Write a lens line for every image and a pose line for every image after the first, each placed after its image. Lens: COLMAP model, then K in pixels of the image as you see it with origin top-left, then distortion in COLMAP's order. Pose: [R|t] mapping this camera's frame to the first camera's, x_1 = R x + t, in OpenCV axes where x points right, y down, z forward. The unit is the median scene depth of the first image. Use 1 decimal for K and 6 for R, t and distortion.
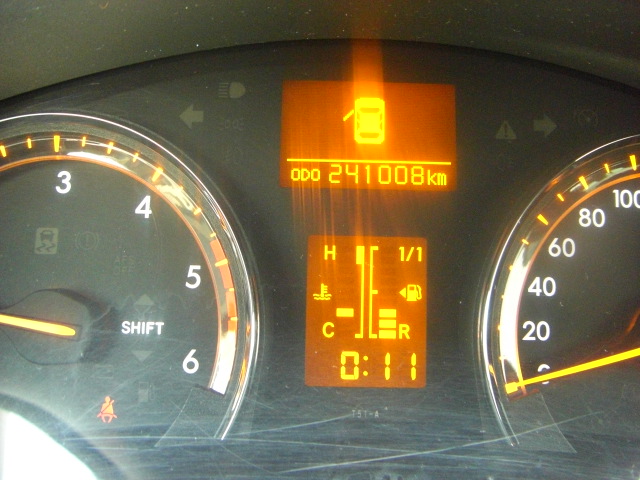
lens RADIAL K [[717.9, 0, 324.0], [0, 717.9, 234.5], [0, 0, 1]] dist [-0.122893, 0.000000]
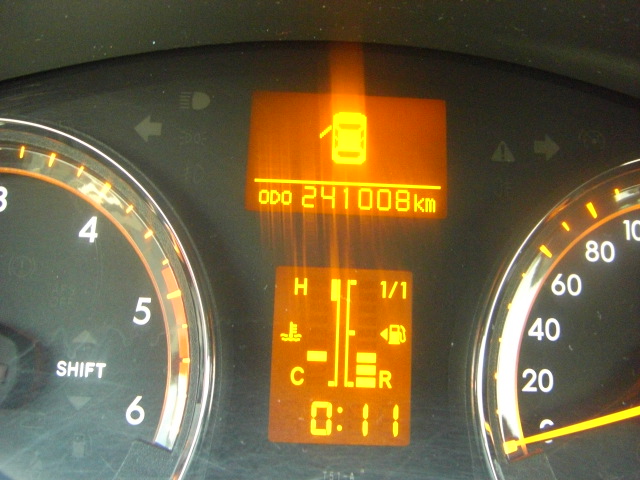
lens RADIAL K [[717.9, 0, 327.2], [0, 717.9, 228.4], [0, 0, 1]] dist [-0.122893, 0.000000]
pose [[0.999366, 0.021004, 0.028734, 0.013670], [-0.018562, 0.996397, -0.082760, 0.026690], [-0.030369, 0.082174, 0.996155, 0.131645]]
